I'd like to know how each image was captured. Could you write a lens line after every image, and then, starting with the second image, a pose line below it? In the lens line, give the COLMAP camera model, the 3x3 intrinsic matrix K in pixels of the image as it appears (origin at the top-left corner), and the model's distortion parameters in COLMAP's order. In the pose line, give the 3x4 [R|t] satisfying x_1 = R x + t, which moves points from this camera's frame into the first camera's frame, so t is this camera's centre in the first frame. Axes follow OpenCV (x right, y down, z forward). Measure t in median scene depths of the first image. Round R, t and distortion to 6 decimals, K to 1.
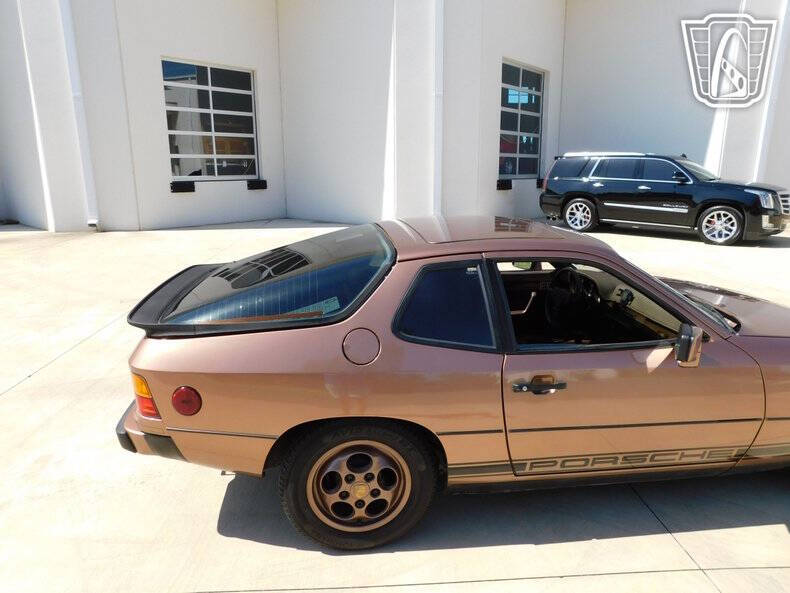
lens RADIAL K [[528.3, 0, 394.7], [0, 528.3, 298.1], [0, 0, 1]] dist [-0.074539, 0.062774]
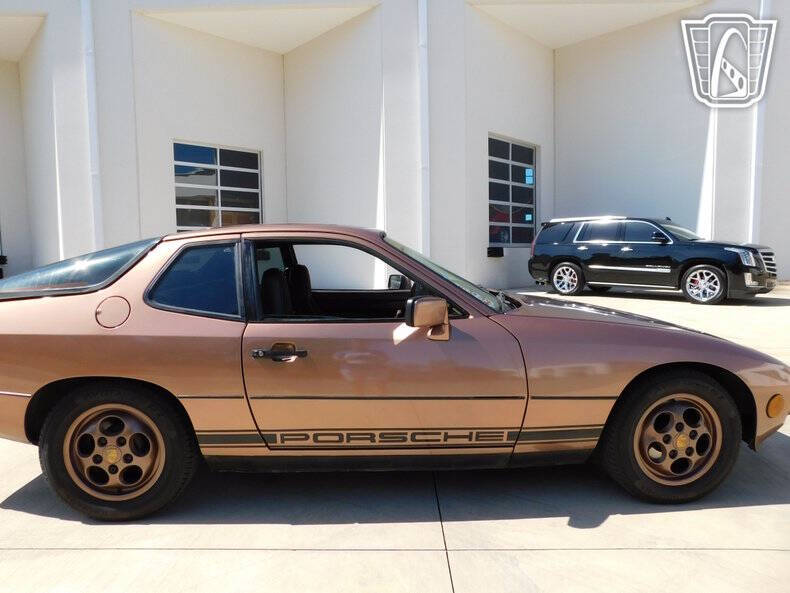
lens RADIAL K [[528.3, 0, 394.7], [0, 528.3, 298.1], [0, 0, 1]] dist [-0.074539, 0.062774]
pose [[0.997725, -0.003786, -0.067304, 0.111387], [-0.006741, 0.987814, -0.155495, 0.042725], [0.067073, 0.155595, 0.985541, -0.004965]]
